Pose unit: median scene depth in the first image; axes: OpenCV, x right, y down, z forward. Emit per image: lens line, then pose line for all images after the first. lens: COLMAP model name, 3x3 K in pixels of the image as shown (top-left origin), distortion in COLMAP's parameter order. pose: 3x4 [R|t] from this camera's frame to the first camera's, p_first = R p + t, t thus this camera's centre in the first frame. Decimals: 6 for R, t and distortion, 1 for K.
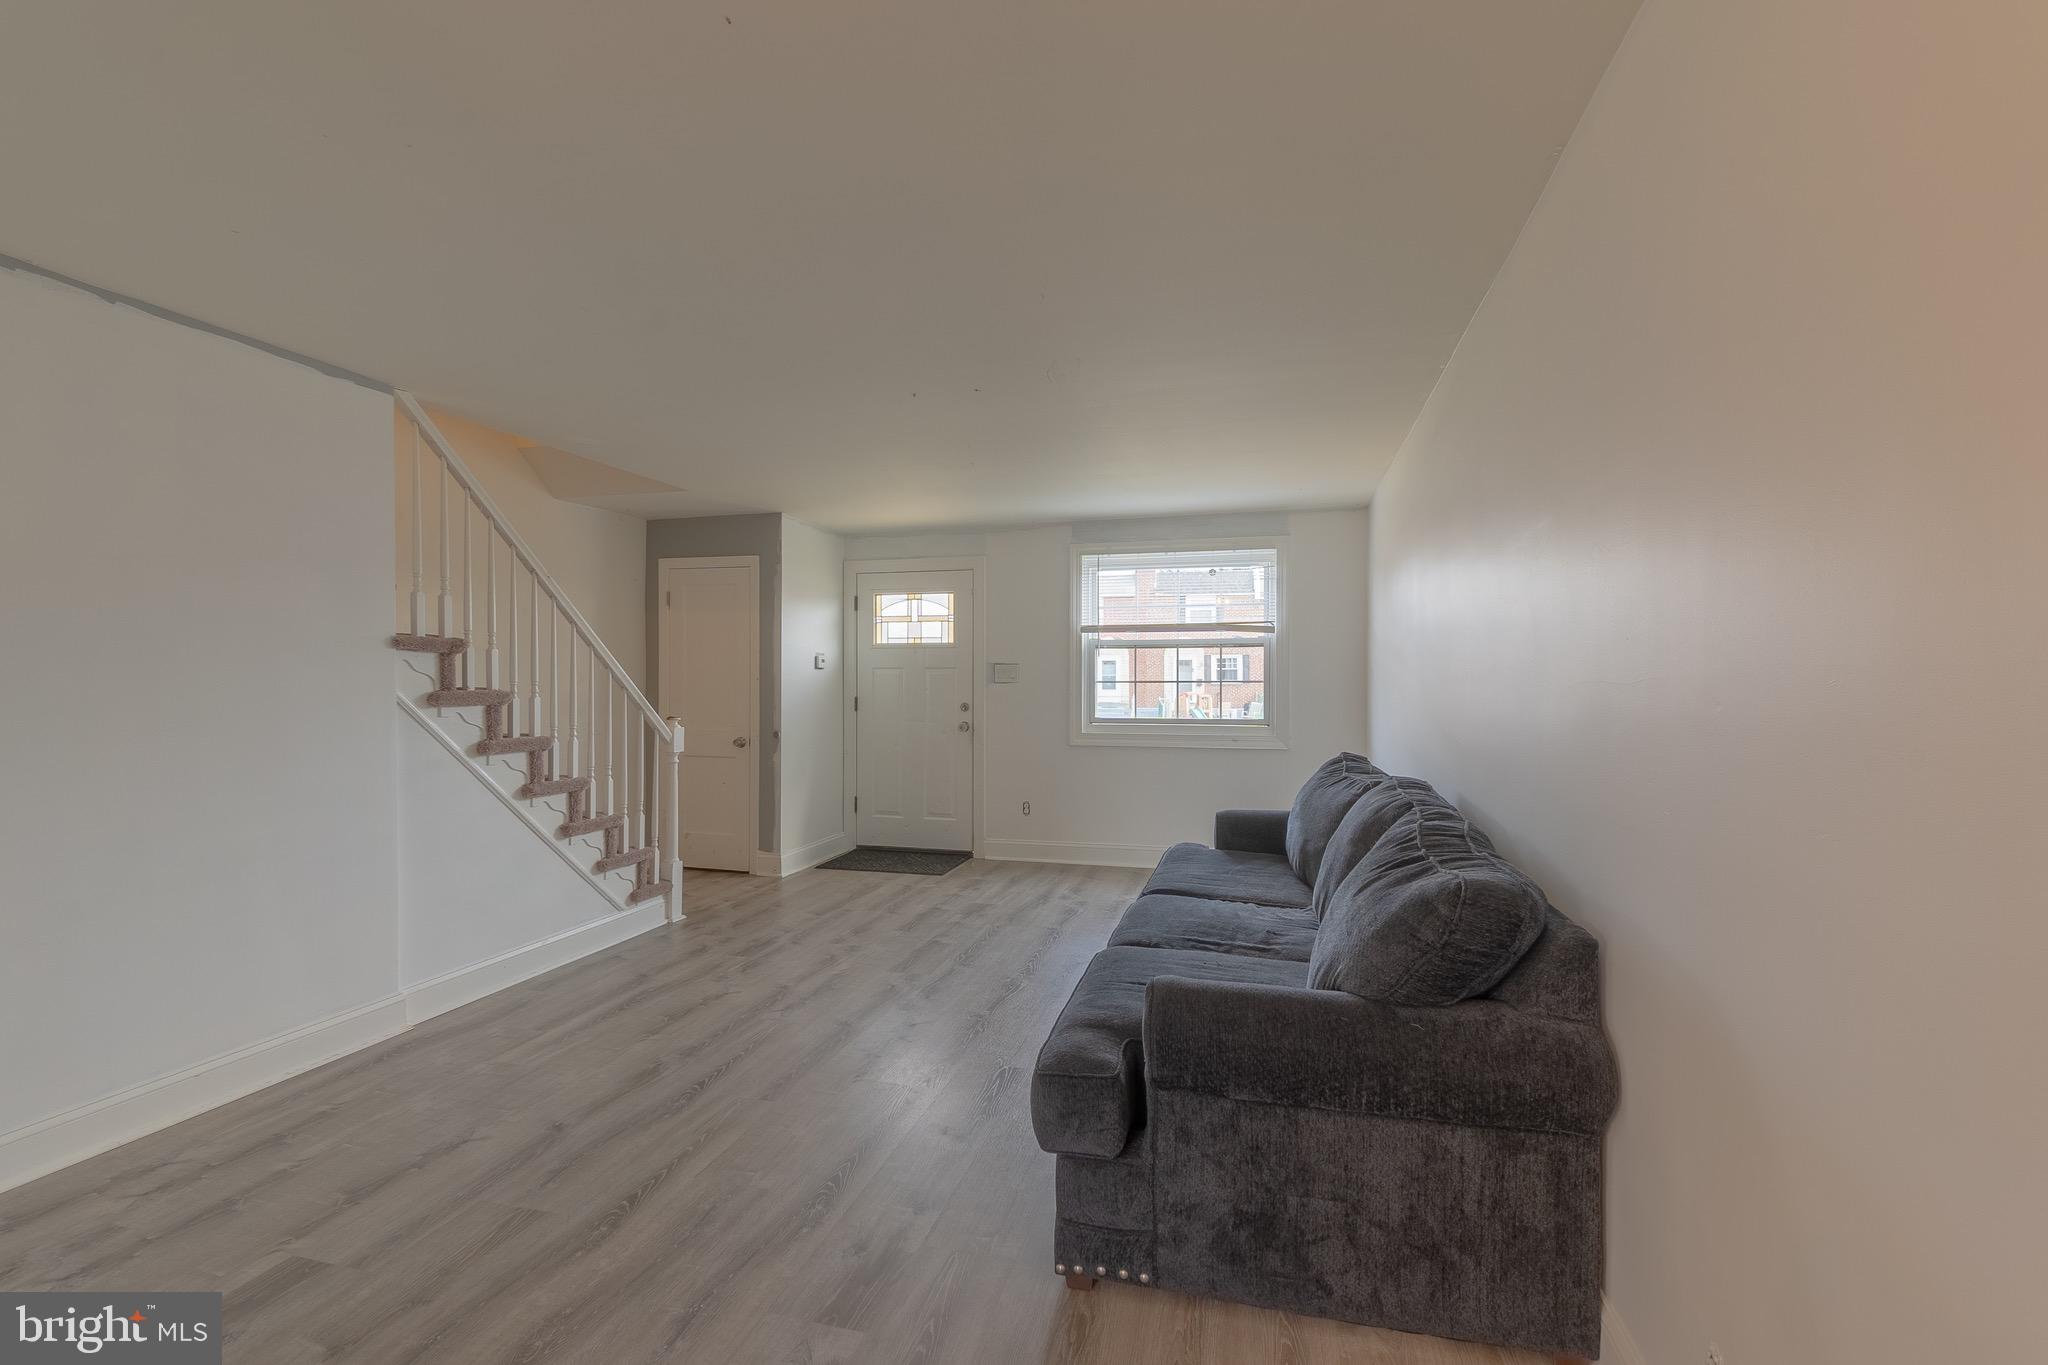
lens RADIAL K [[914.3, 0, 1024.0], [0, 914.3, 682.5], [0, 0, 1]] dist [-0.000908, -0.000115]
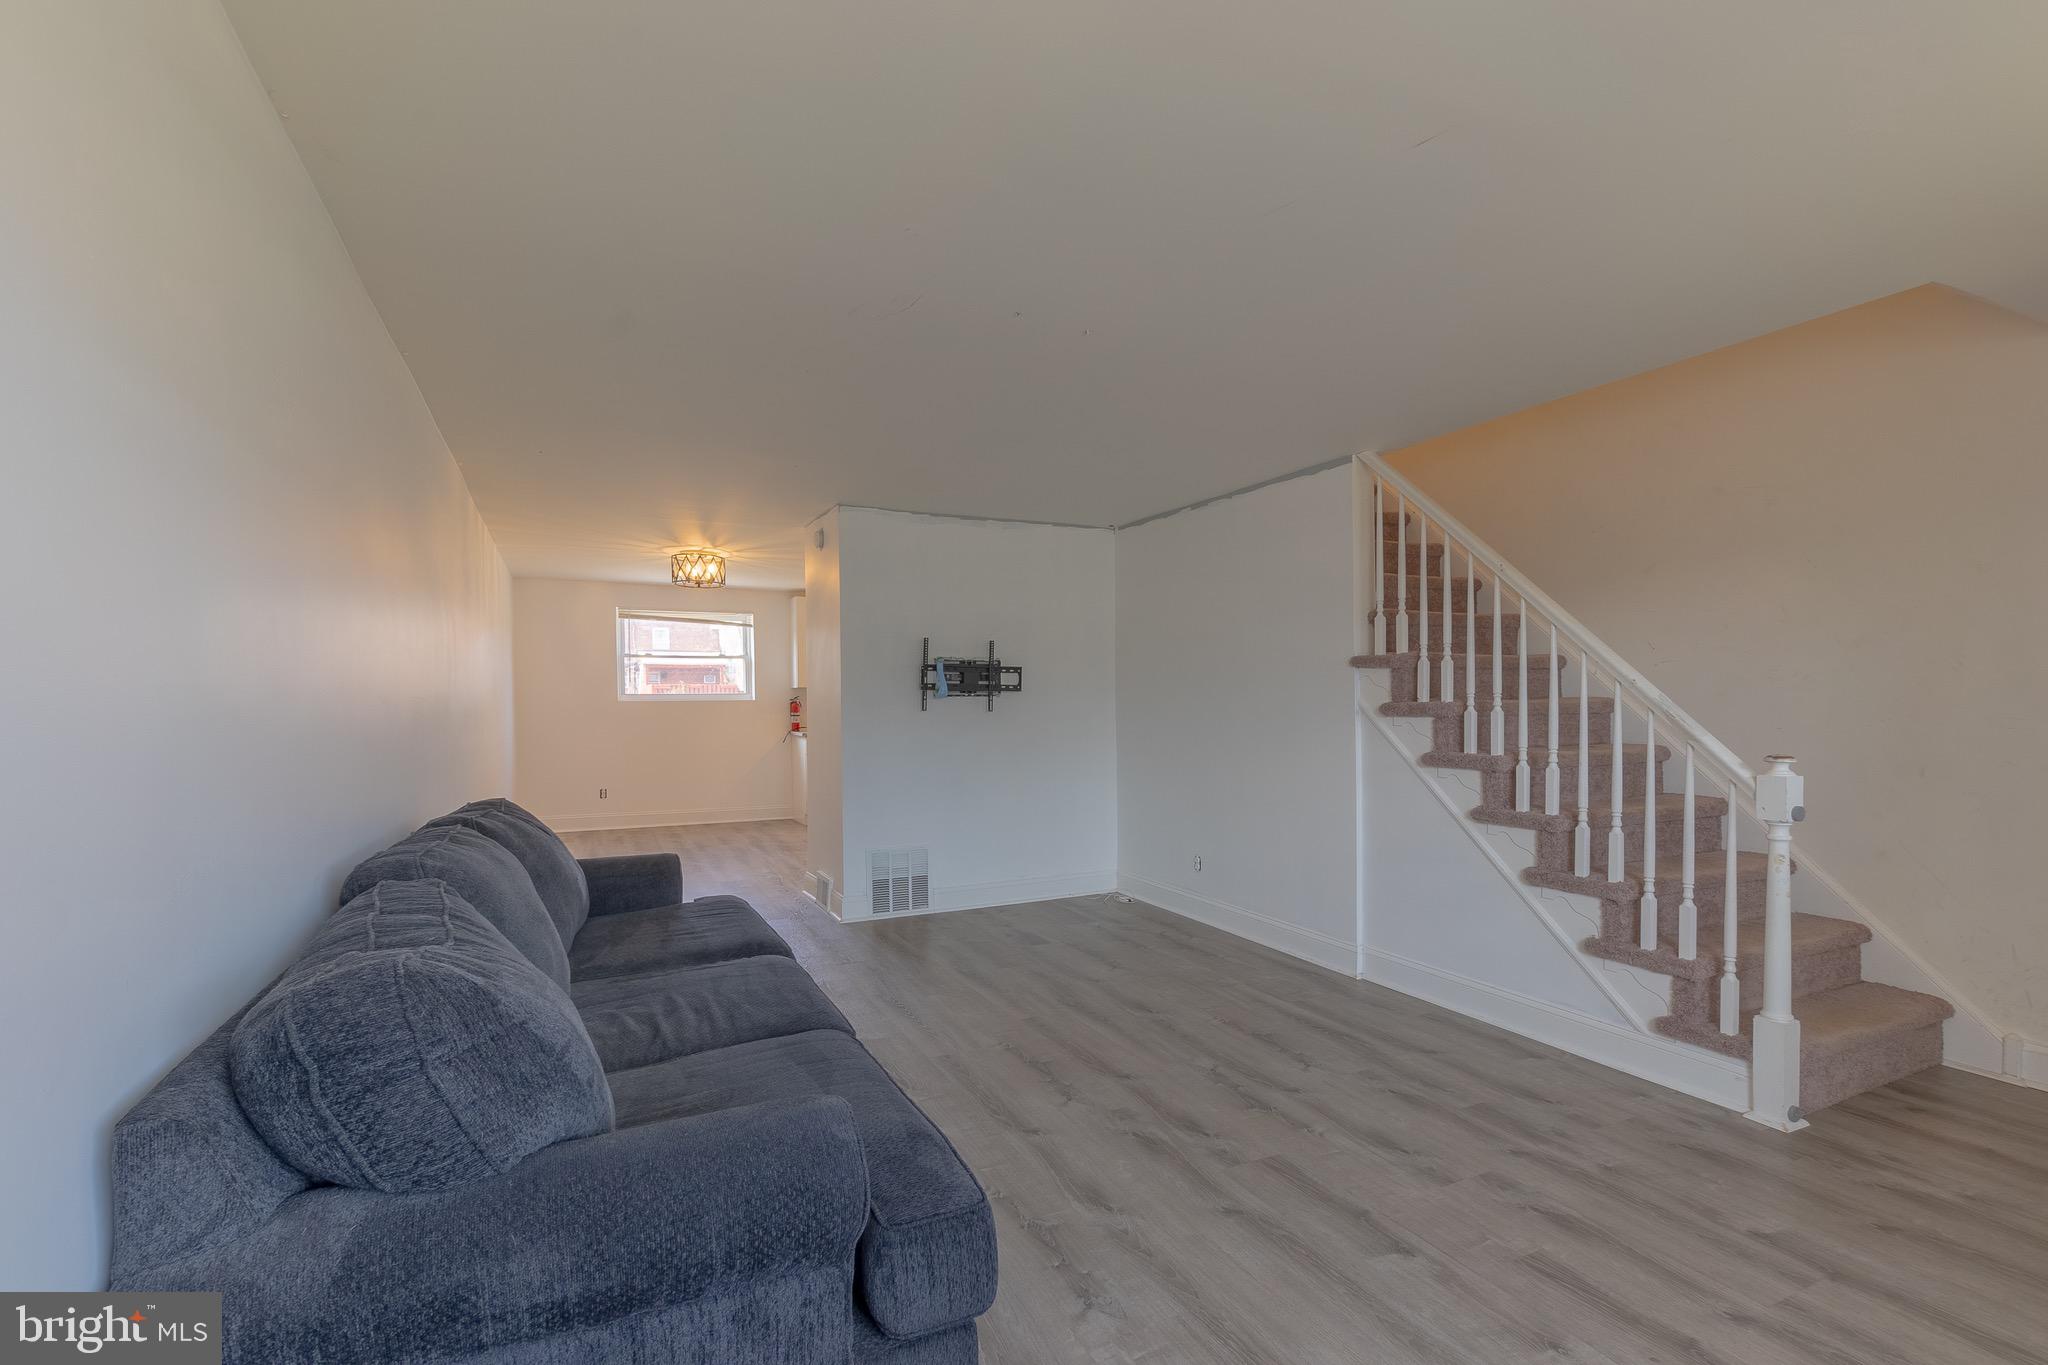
lens RADIAL K [[930.1, 0, 1018.3], [0, 930.1, 735.3], [0, 0, 1]] dist [0.000689, 0.000096]
pose [[-0.756131, 0.026300, -0.653891, 0.435083], [-0.003460, 0.999018, 0.044182, 0.000821], [0.654411, 0.035670, -0.755298, 1.491906]]
